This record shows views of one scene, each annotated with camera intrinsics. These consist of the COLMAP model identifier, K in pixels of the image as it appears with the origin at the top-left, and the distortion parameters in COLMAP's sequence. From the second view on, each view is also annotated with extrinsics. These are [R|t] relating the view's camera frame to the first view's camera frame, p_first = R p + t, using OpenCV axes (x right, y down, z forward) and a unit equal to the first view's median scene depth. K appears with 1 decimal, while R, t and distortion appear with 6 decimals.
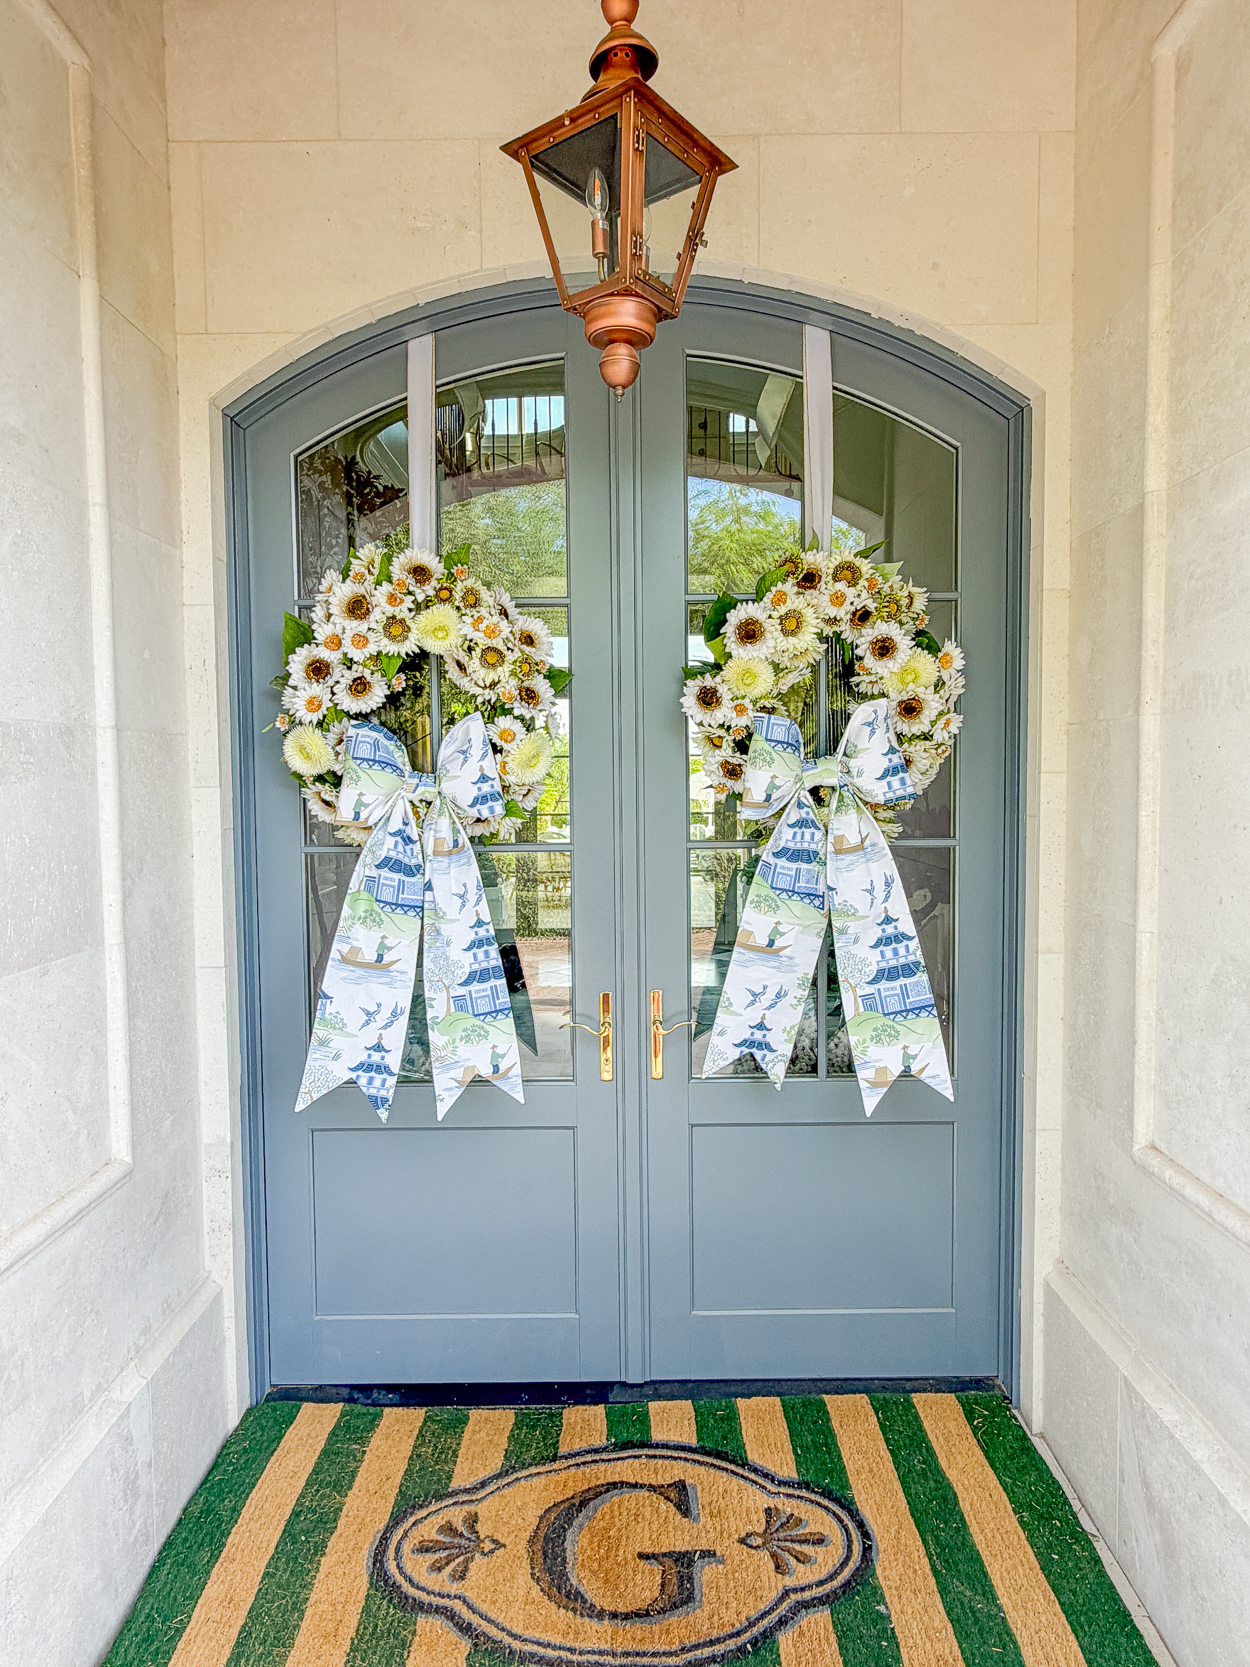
lens RADIAL K [[1075.6, 0, 620.5], [0, 1075.6, 841.0], [0, 0, 1]] dist [0.001425, 0.000693]
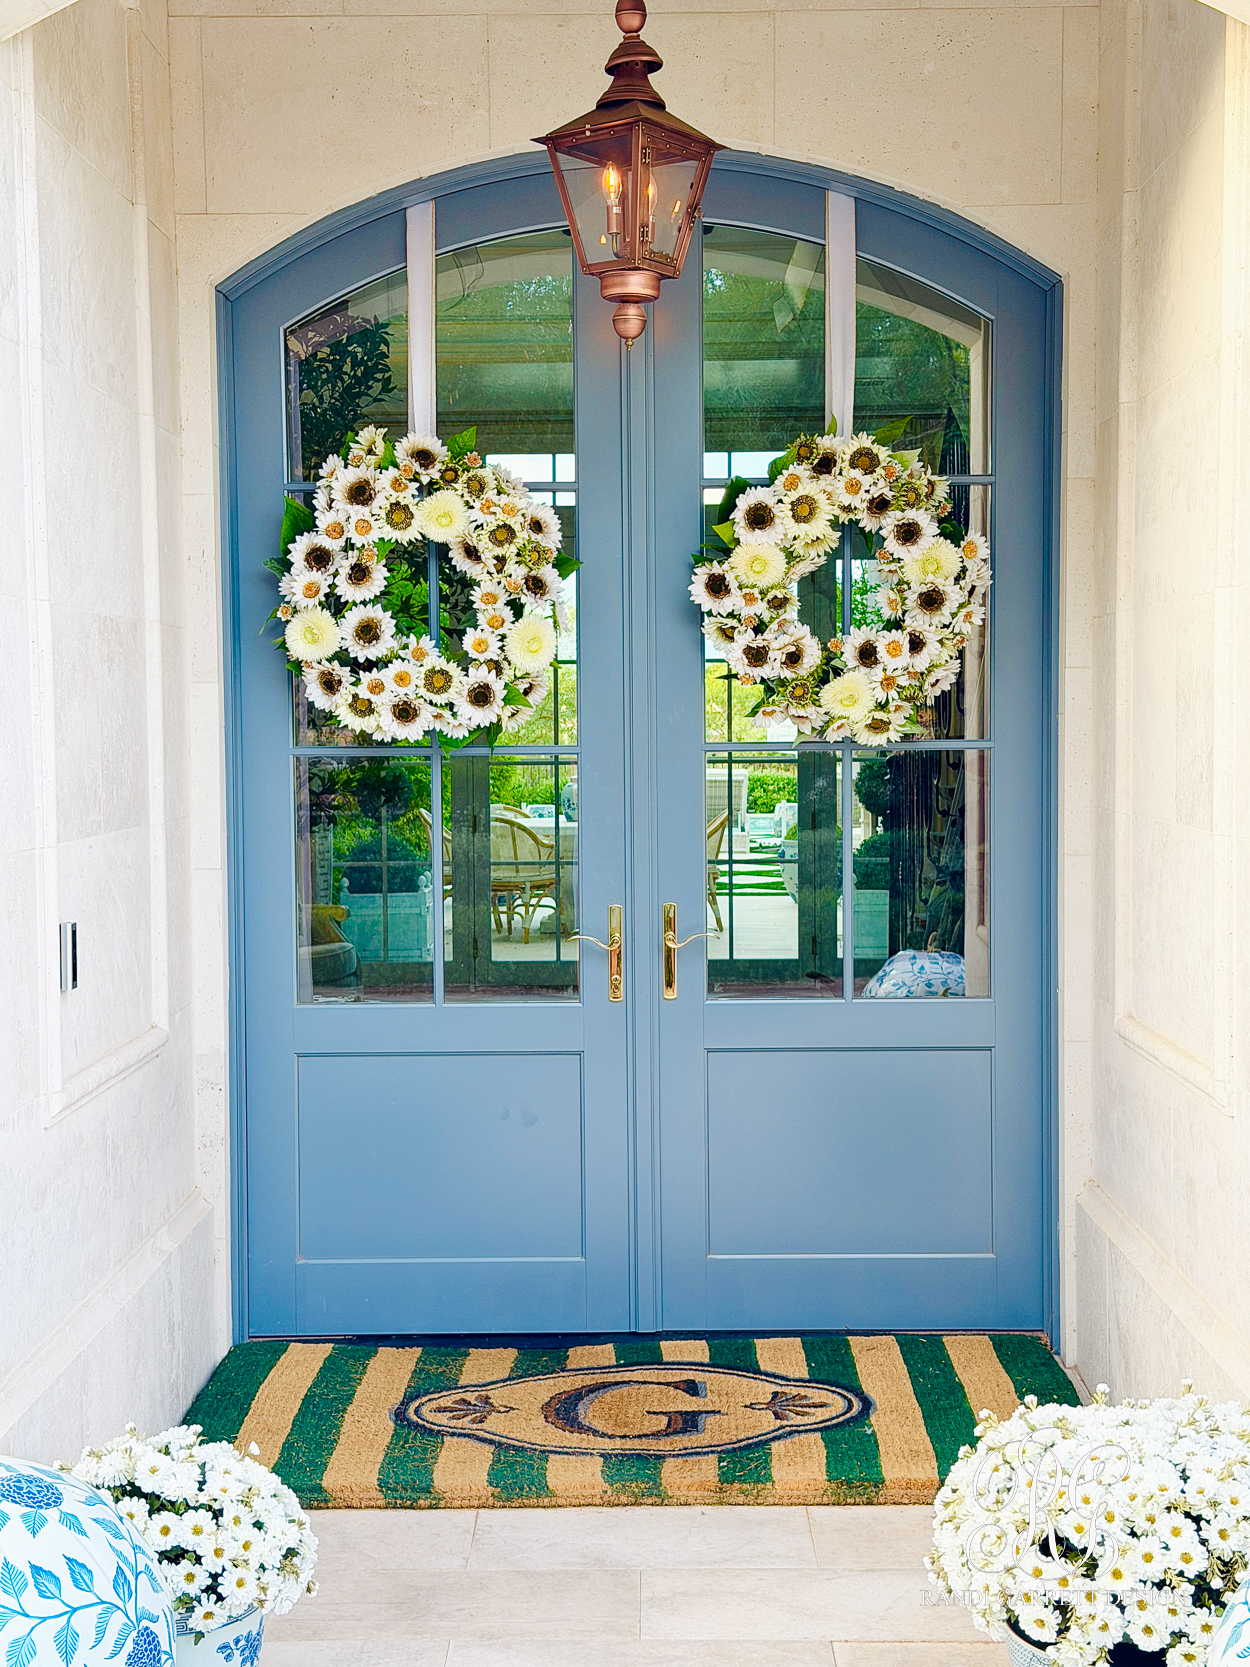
lens RADIAL K [[2386.6, 0, 630.7], [0, 2386.6, 832.9], [0, 0, 1]] dist [0.156938, -0.308935]
pose [[0.999998, 0.001621, -0.001269, 0.002454], [-0.001619, 0.999997, 0.001689, 0.083677], [0.001272, -0.001687, 0.999998, -1.157106]]
